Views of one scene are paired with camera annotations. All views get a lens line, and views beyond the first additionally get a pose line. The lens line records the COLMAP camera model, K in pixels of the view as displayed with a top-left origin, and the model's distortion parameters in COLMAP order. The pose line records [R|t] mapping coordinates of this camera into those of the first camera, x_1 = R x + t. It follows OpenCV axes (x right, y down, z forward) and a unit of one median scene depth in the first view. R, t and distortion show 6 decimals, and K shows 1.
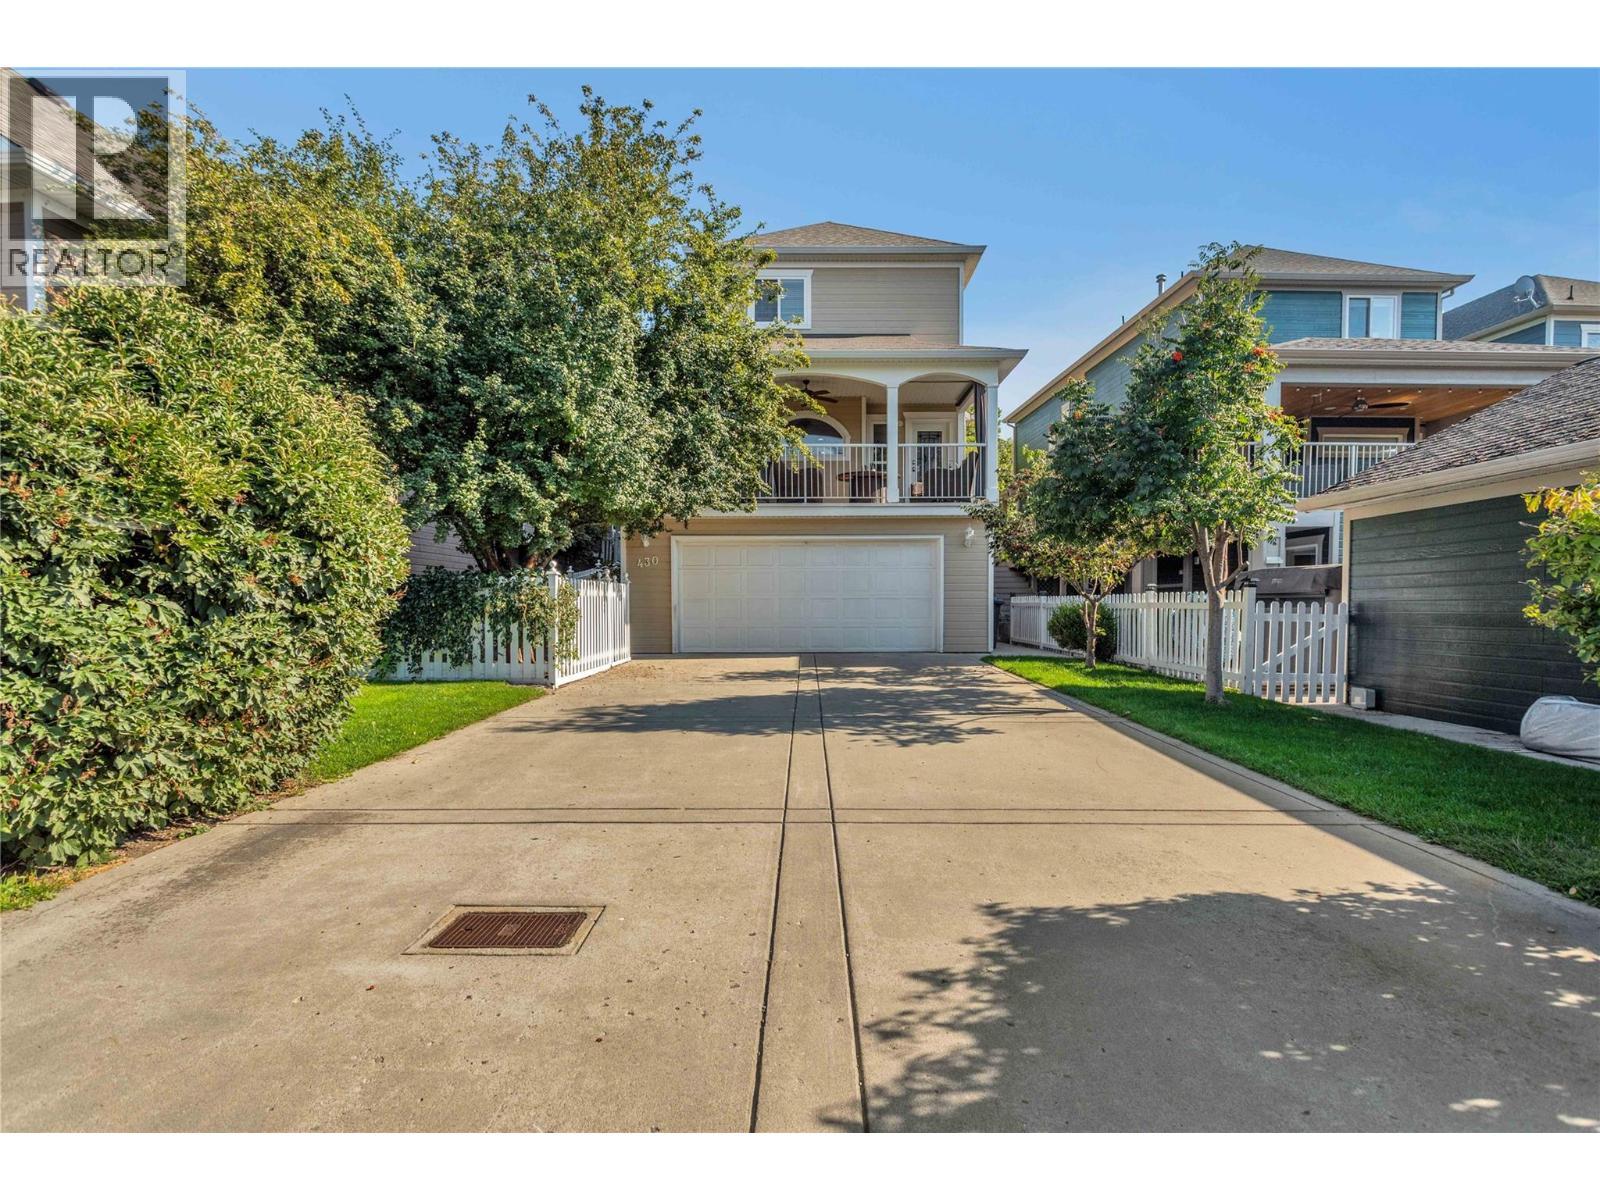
lens RADIAL K [[798.4, 0, 806.2], [0, 798.4, 596.3], [0, 0, 1]] dist [0.002820, 0.001138]
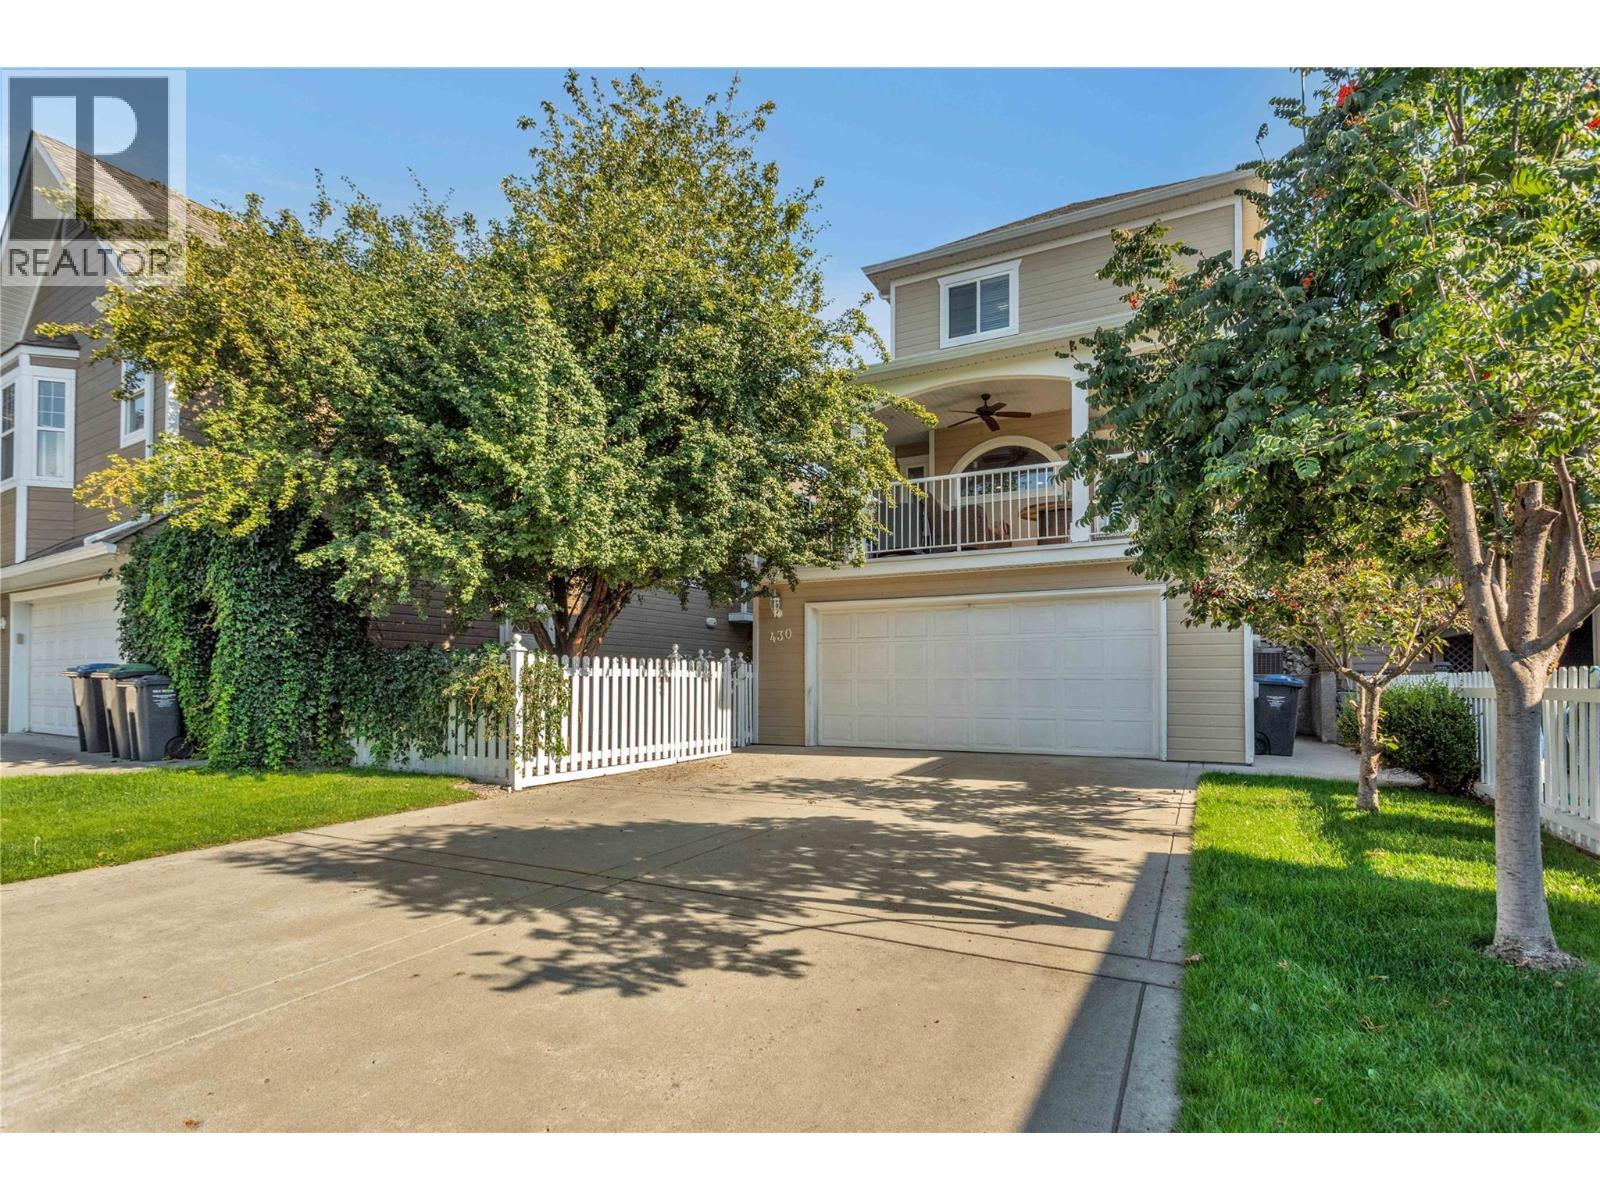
lens RADIAL K [[796.1, 0, 801.4], [0, 796.1, 647.4], [0, 0, 1]] dist [0.000547, 0.000160]
pose [[0.888332, -0.017586, -0.458865, 0.230365], [0.001403, 0.999366, -0.035584, -0.000811], [0.459200, 0.030967, 0.887793, 0.299940]]
